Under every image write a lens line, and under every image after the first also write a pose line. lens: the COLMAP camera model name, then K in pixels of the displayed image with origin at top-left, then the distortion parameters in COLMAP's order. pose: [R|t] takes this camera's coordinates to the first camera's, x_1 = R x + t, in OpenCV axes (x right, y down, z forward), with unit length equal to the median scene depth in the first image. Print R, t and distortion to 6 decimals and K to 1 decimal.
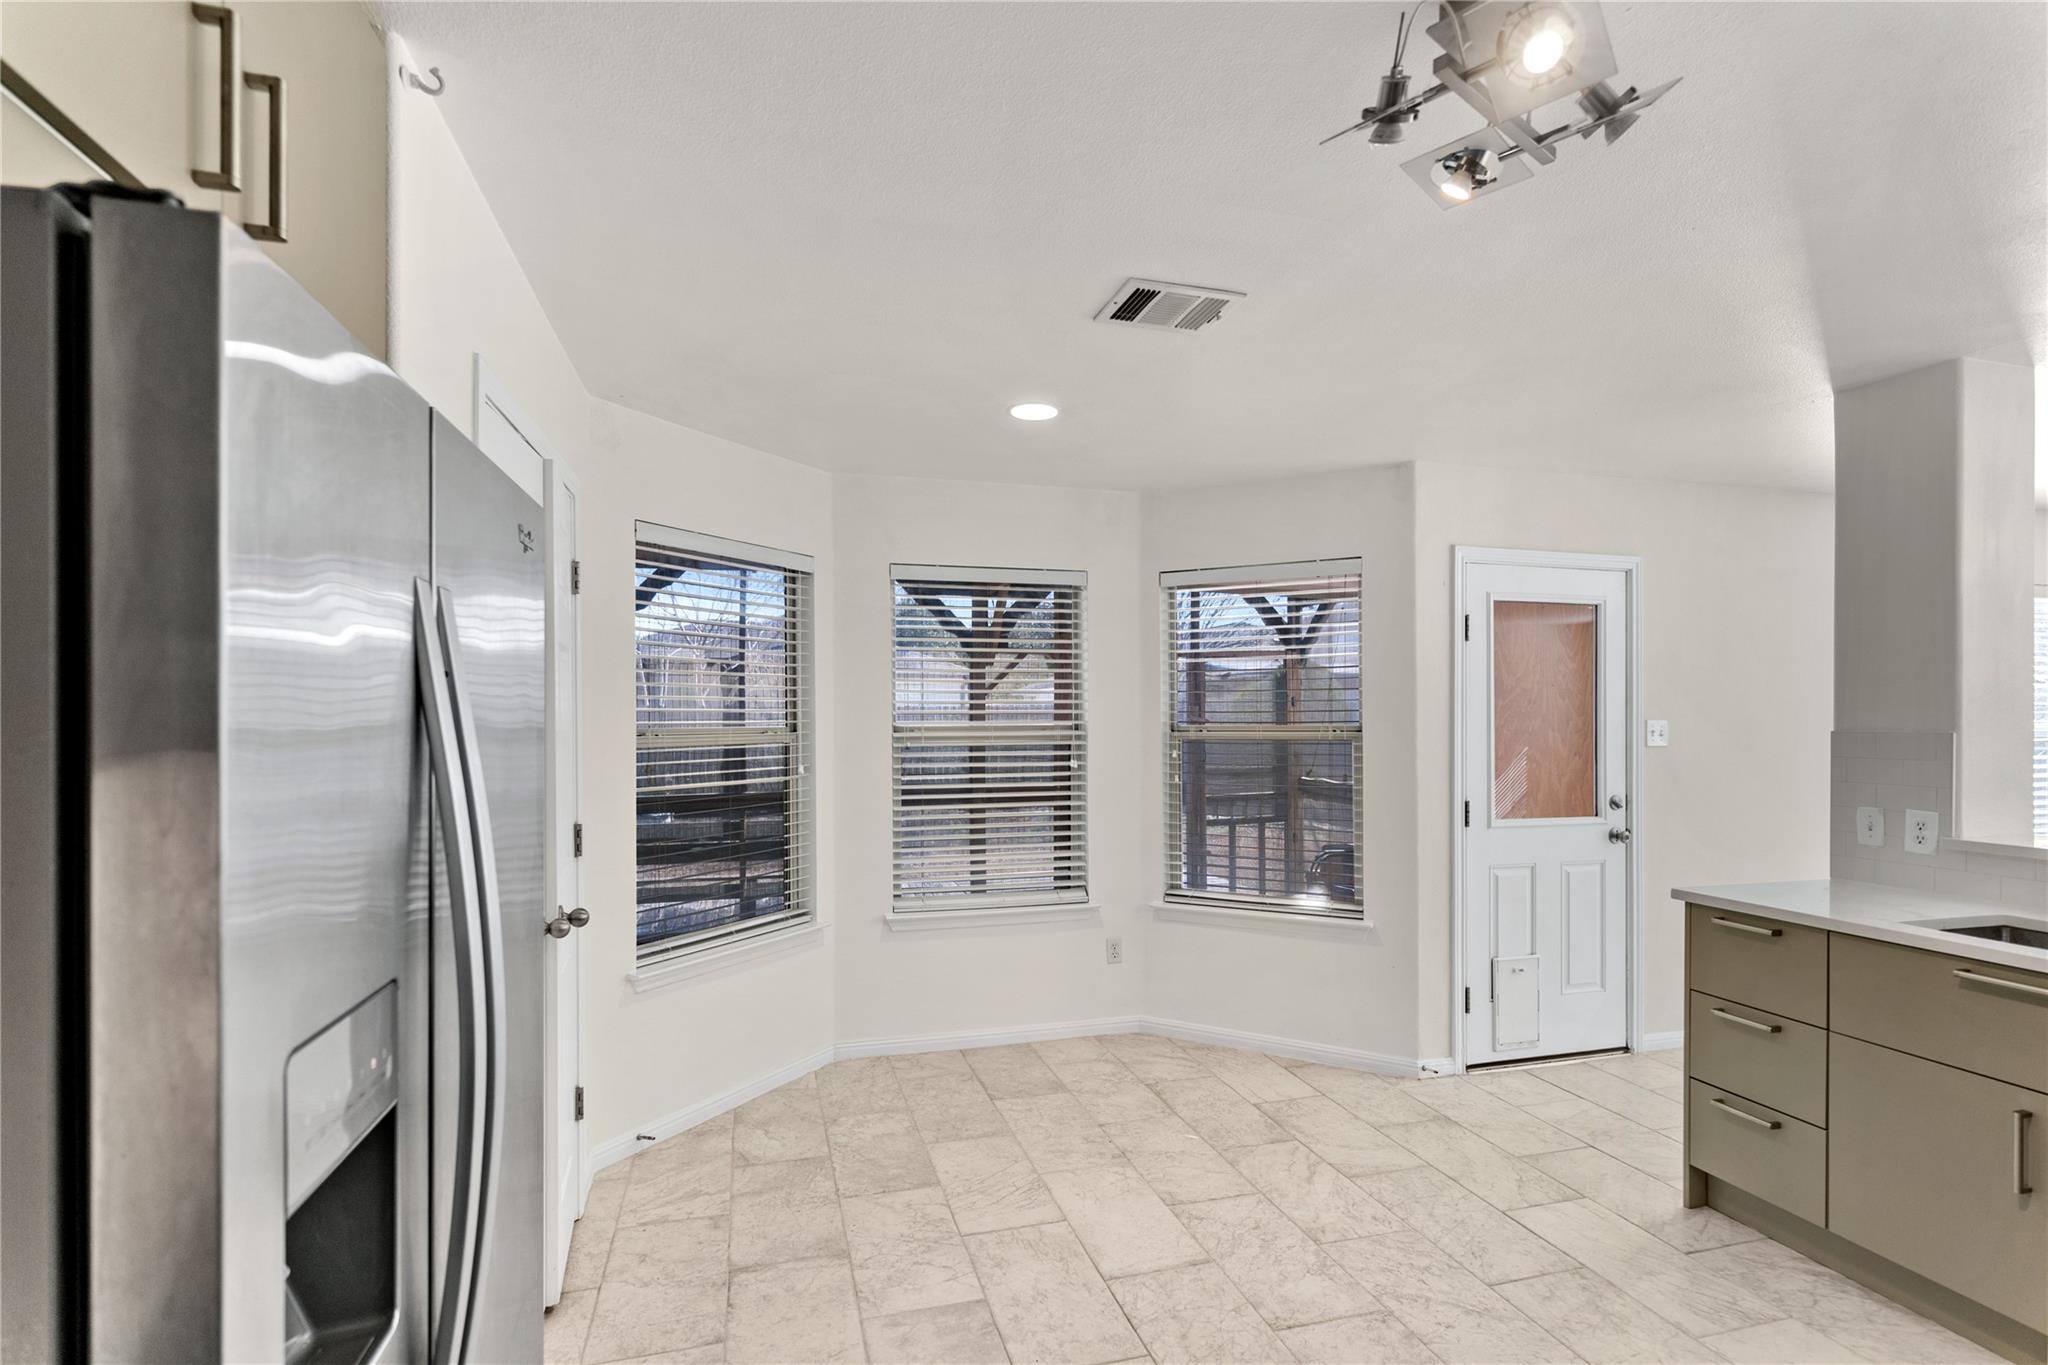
lens RADIAL K [[1000.9, 0, 1027.8], [0, 1000.9, 704.6], [0, 0, 1]] dist [0.003781, 0.000236]
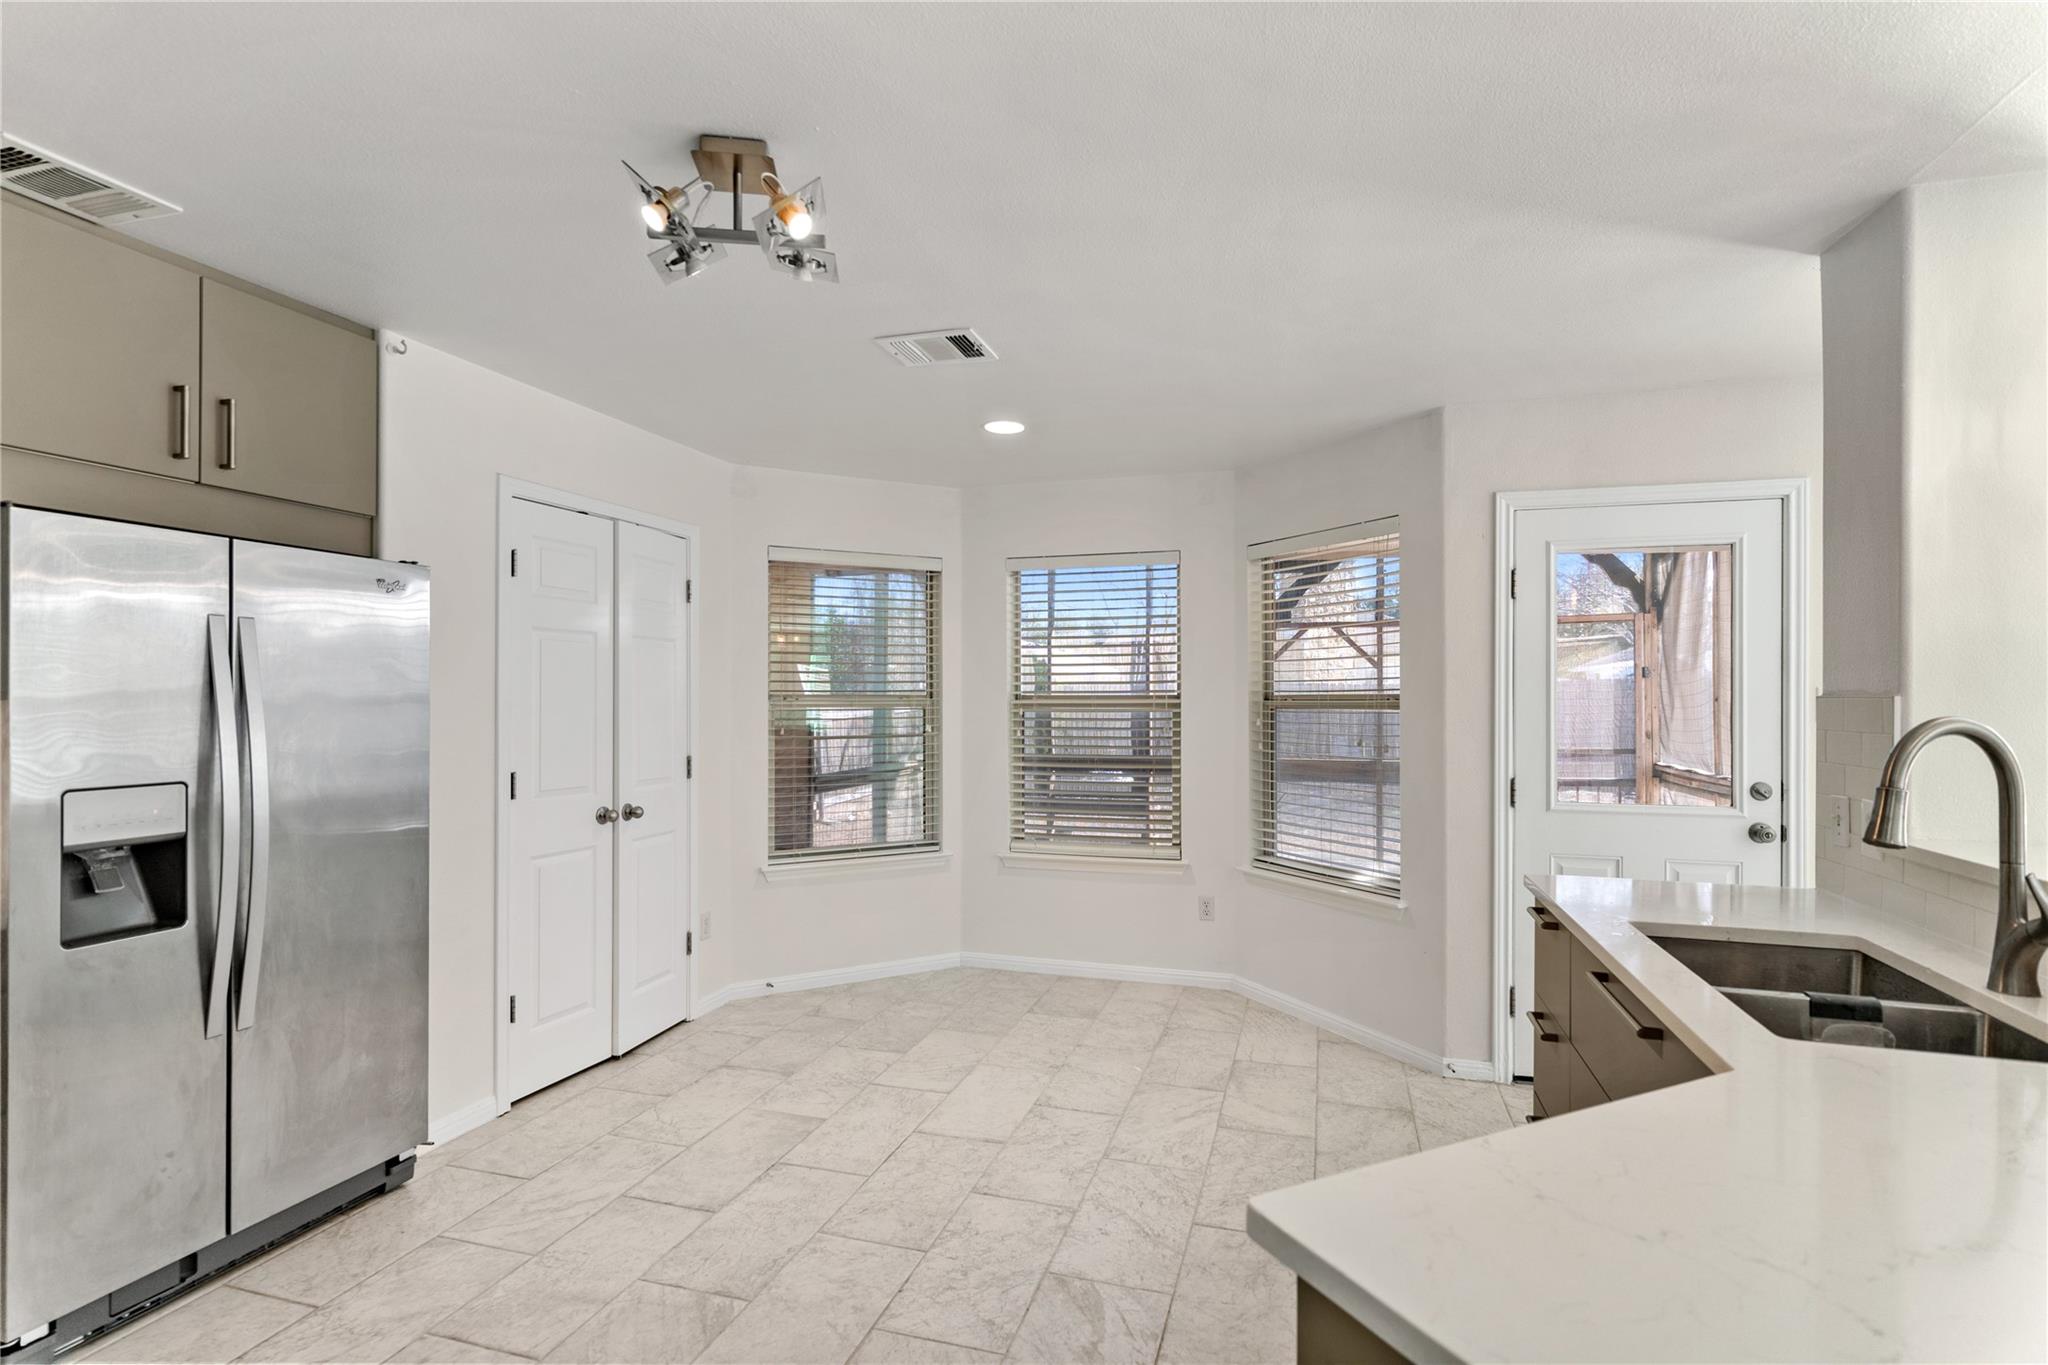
lens RADIAL K [[988.7, 0, 1024.0], [0, 988.7, 682.5], [0, 0, 1]] dist [0.004515, 0.000171]
pose [[0.837245, -0.007152, -0.546781, 0.611687], [0.005488, 0.999974, -0.004677, 0.014391], [0.546800, 0.000915, 0.837263, 0.029051]]
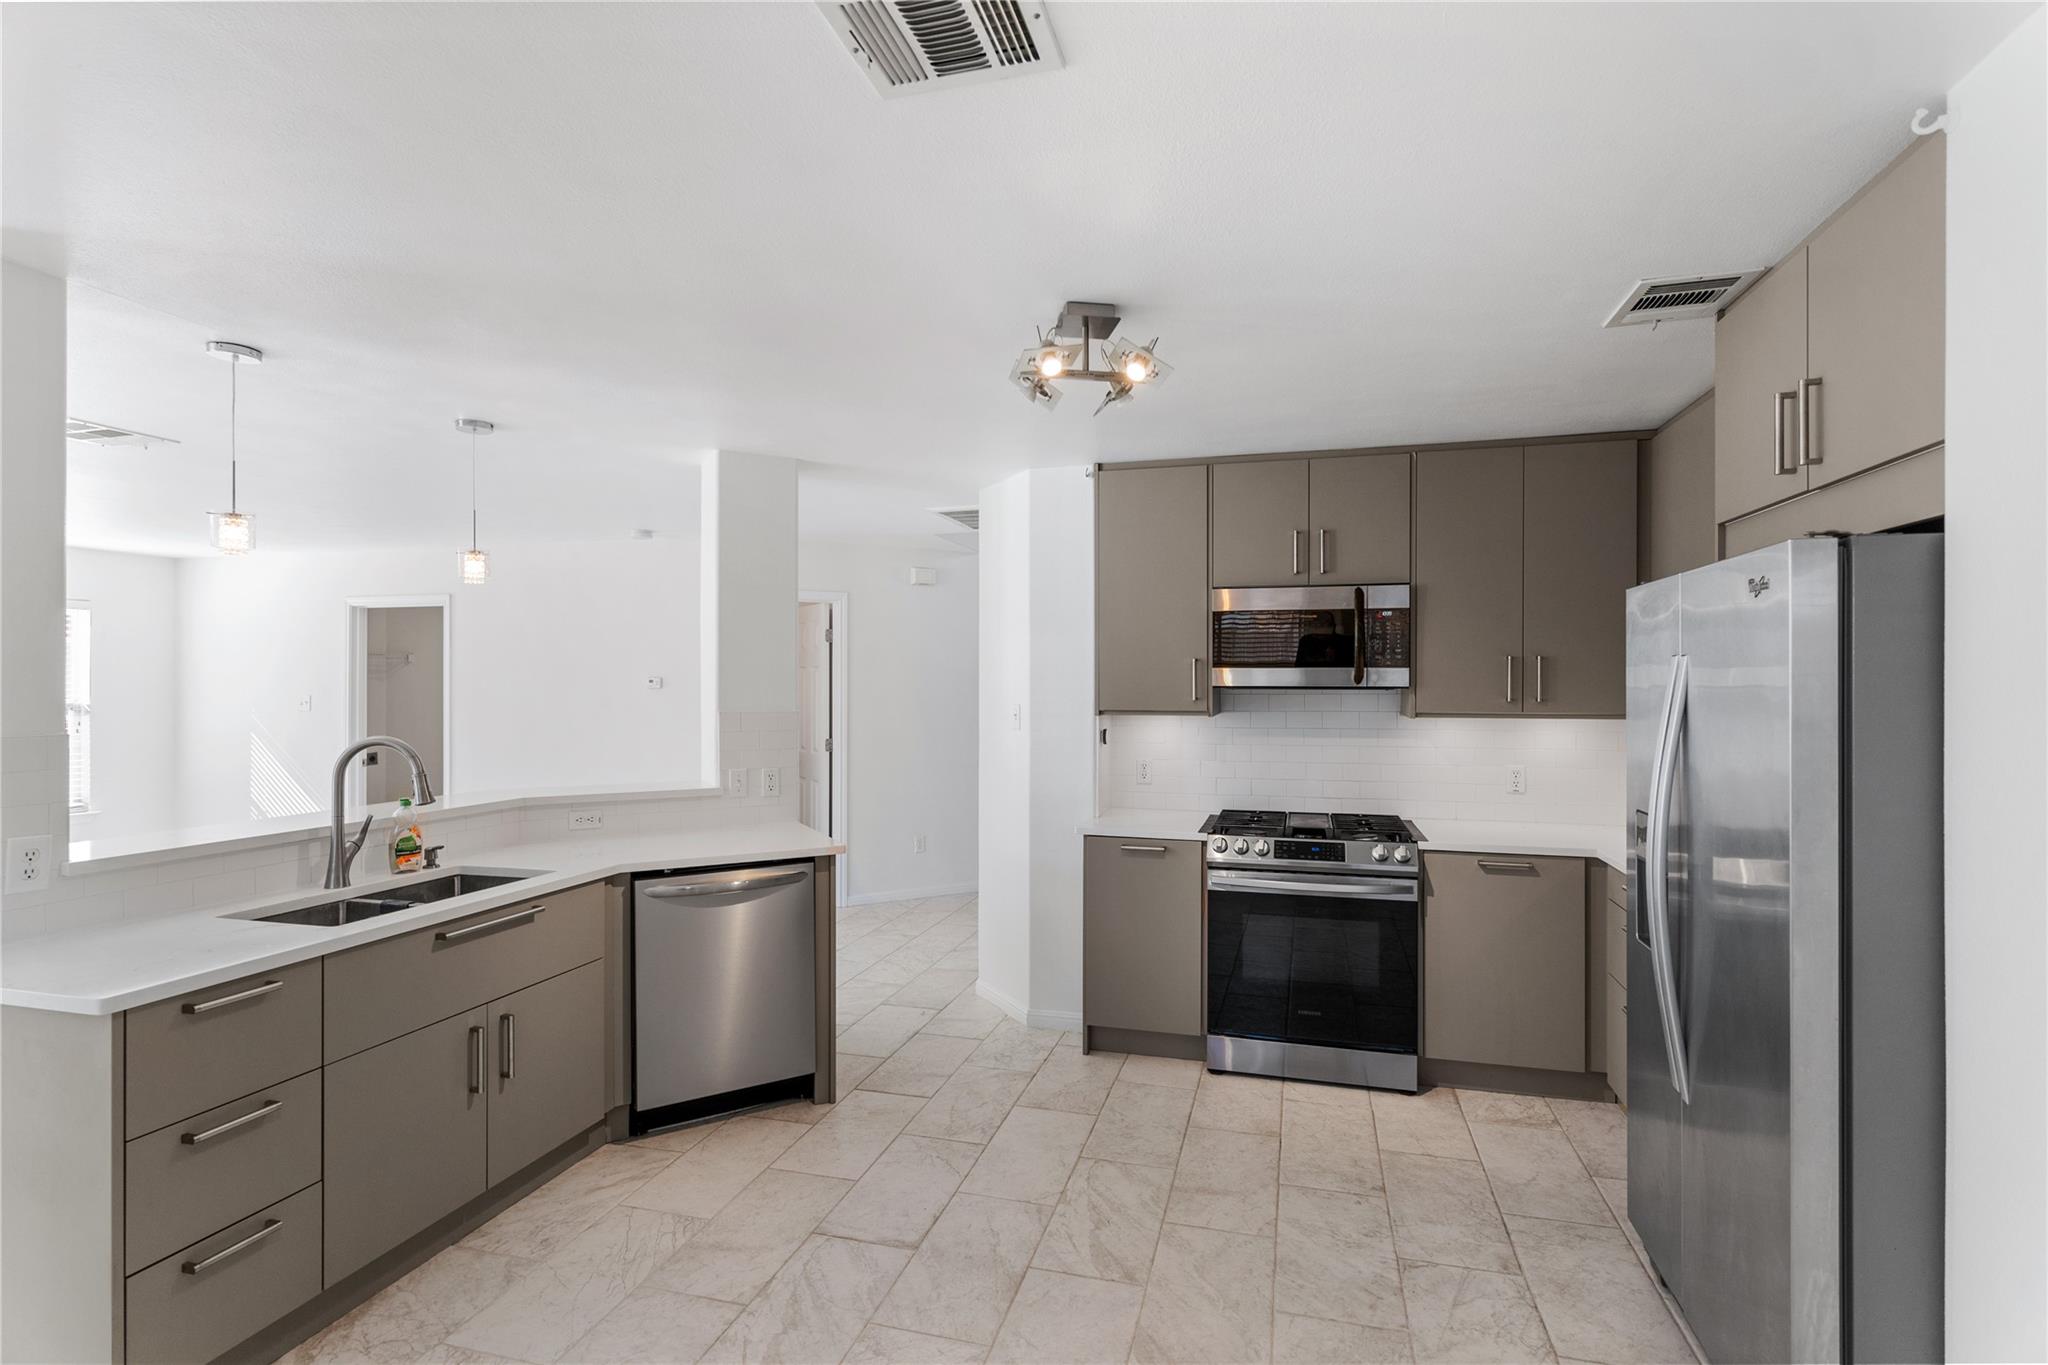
lens RADIAL K [[983.6, 0, 1062.0], [0, 983.6, 677.5], [0, 0, 1]] dist [0.000038, -0.000291]
pose [[-0.860751, 0.001875, 0.509023, -0.151281], [-0.006976, 0.999856, -0.015480, -0.009424], [-0.508979, -0.016876, -0.860613, 1.001057]]
